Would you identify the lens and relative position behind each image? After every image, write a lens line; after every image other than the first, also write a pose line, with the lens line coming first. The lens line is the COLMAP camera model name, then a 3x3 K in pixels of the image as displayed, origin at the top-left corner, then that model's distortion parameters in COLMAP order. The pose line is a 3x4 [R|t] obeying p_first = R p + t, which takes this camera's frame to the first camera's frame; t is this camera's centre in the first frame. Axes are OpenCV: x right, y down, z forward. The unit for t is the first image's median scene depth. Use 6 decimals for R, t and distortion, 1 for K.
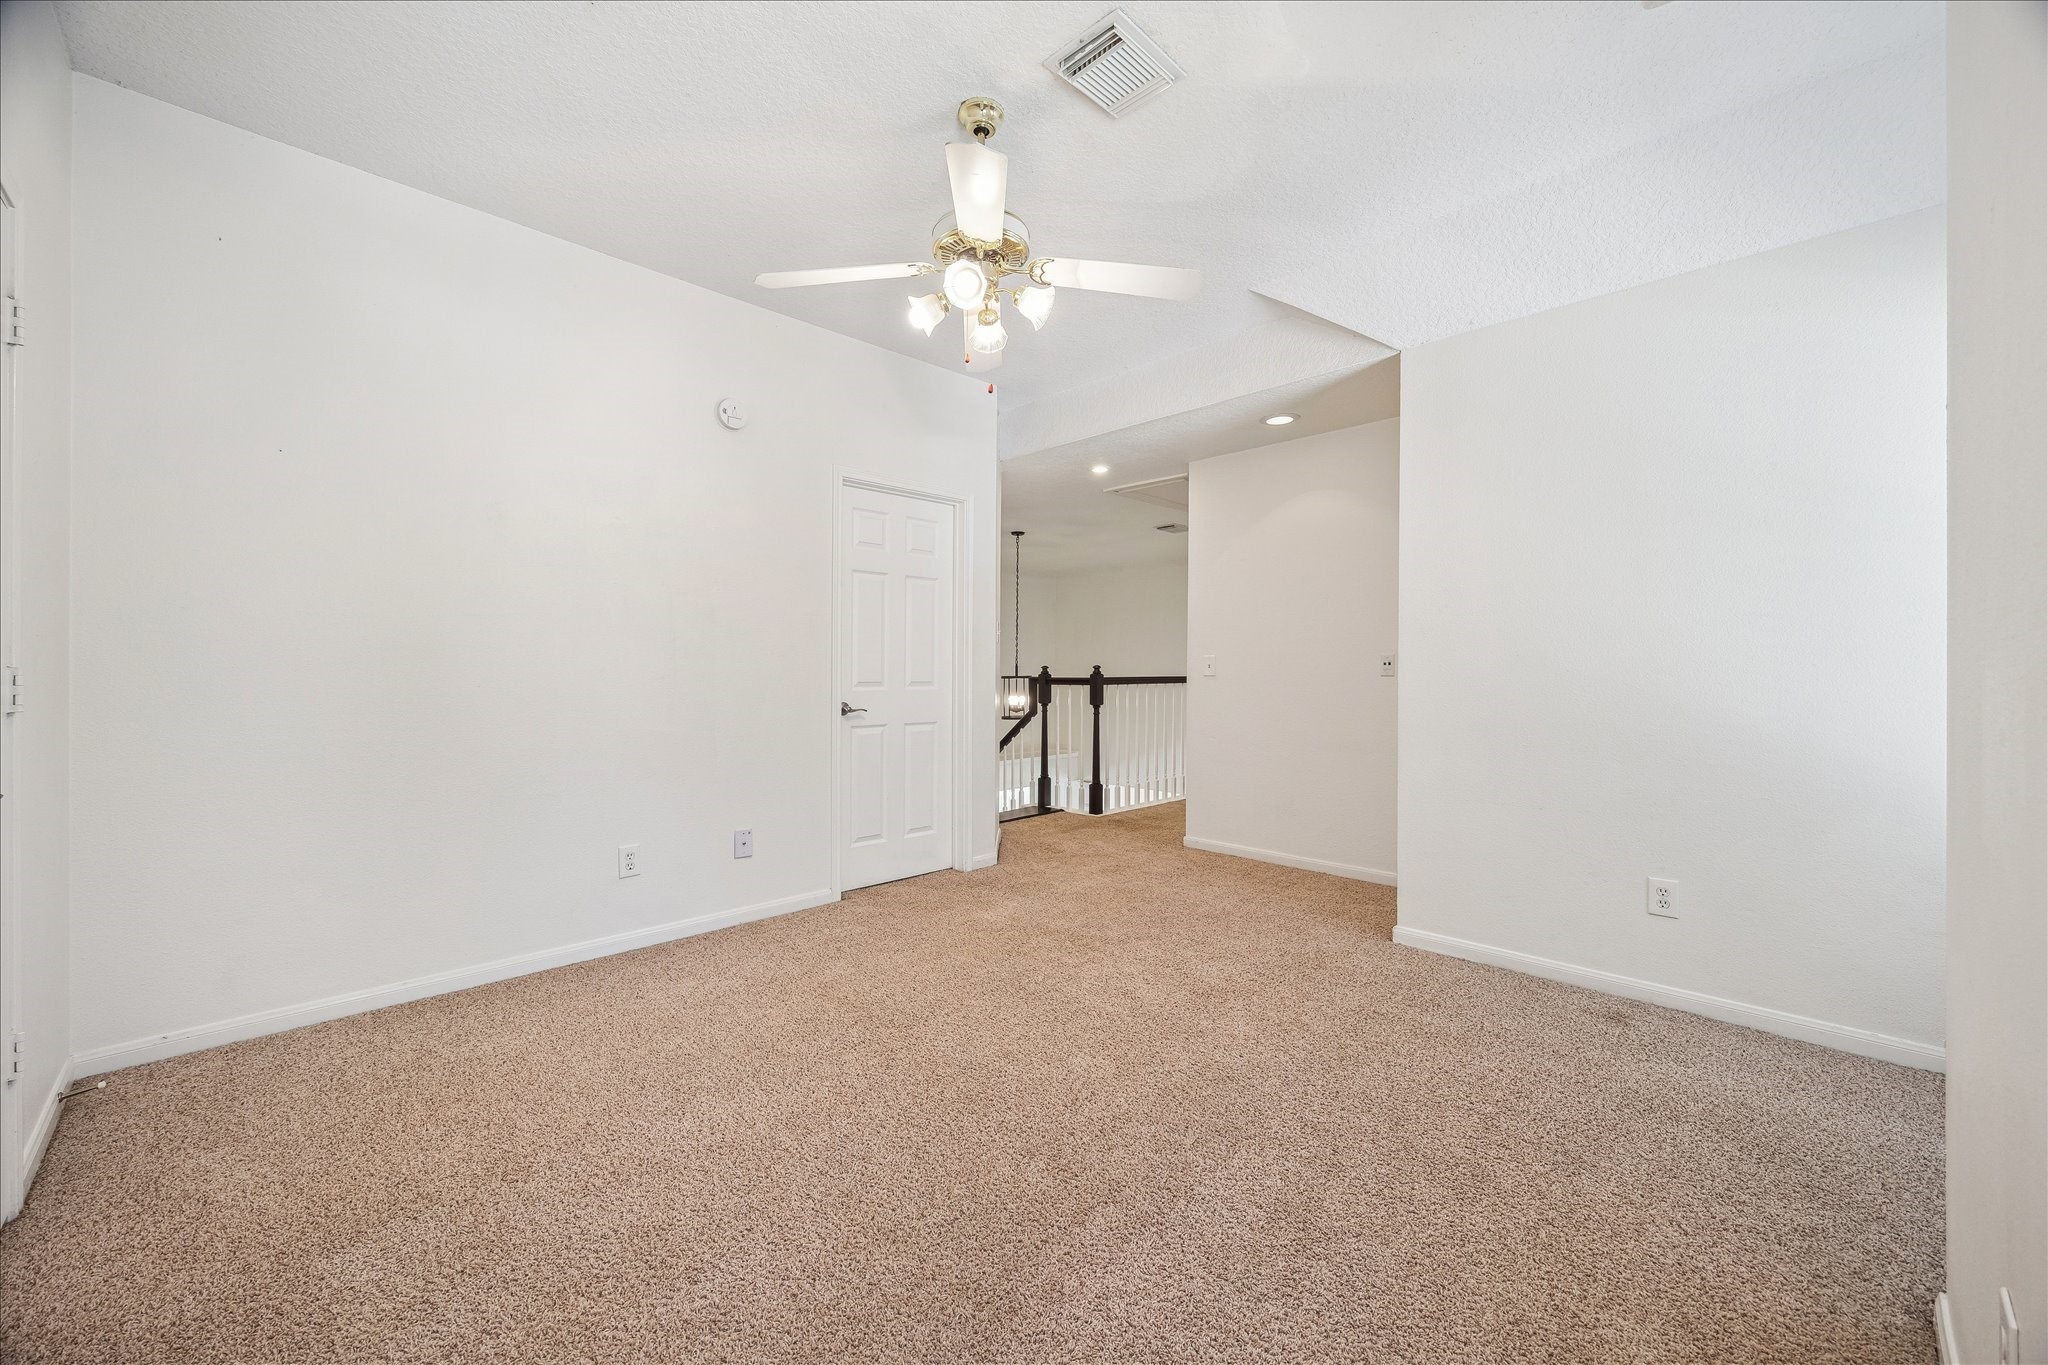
lens RADIAL K [[786.7, 0, 1032.3], [0, 786.7, 672.0], [0, 0, 1]] dist [-0.000832, 0.000094]
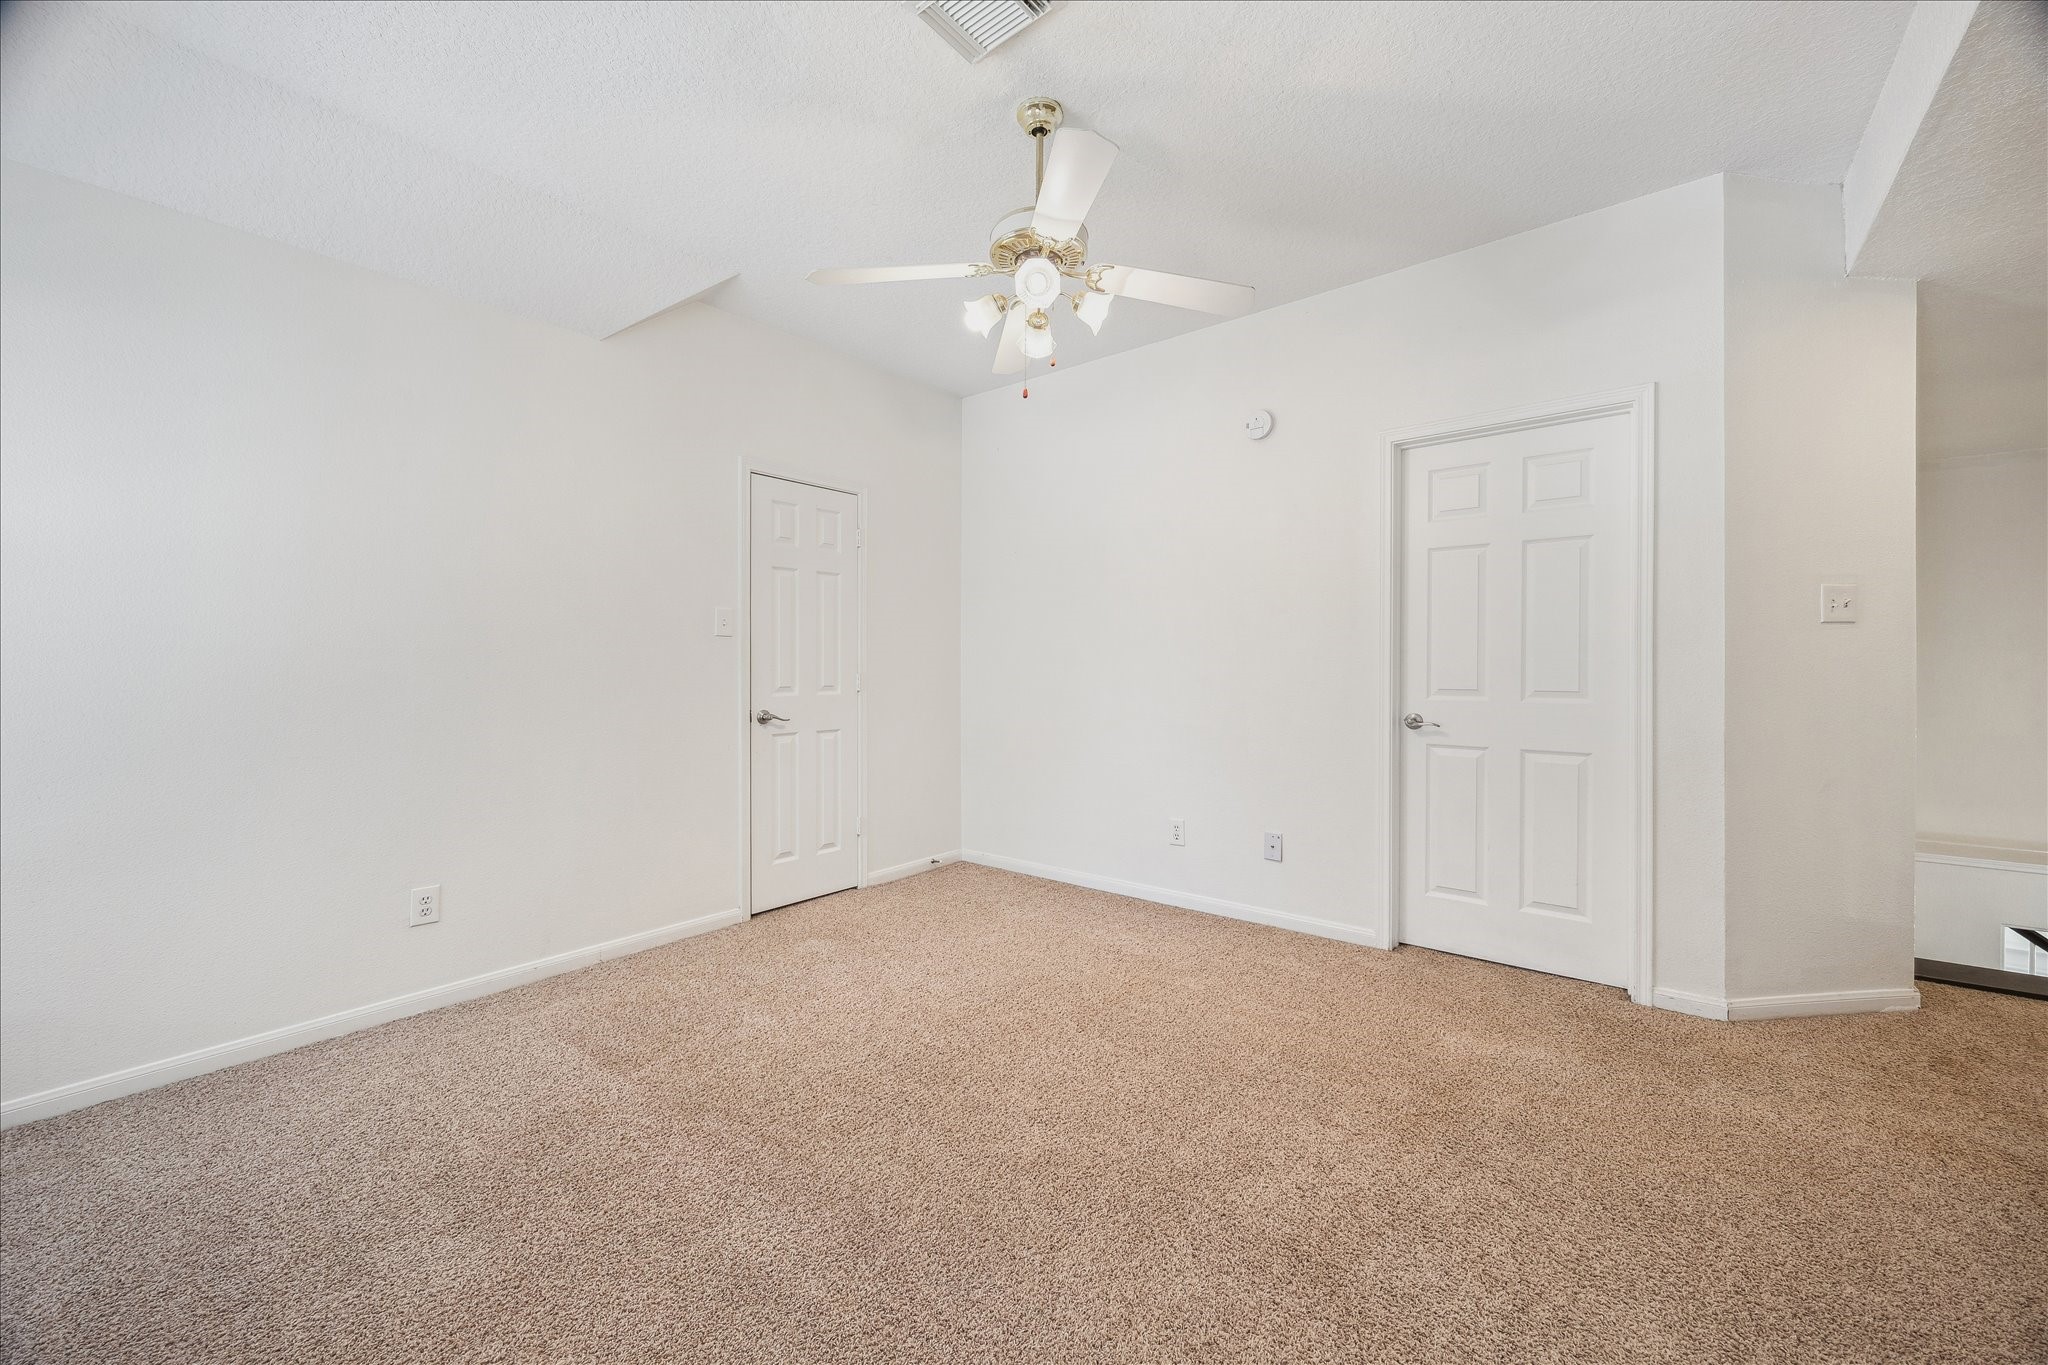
lens RADIAL K [[786.7, 0, 1032.3], [0, 786.7, 672.0], [0, 0, 1]] dist [-0.000832, 0.000094]
pose [[0.119476, 0.007131, -0.992812, 0.606465], [0.001101, 0.999973, 0.007315, -0.012212], [0.992837, -0.001967, 0.119464, 0.594078]]
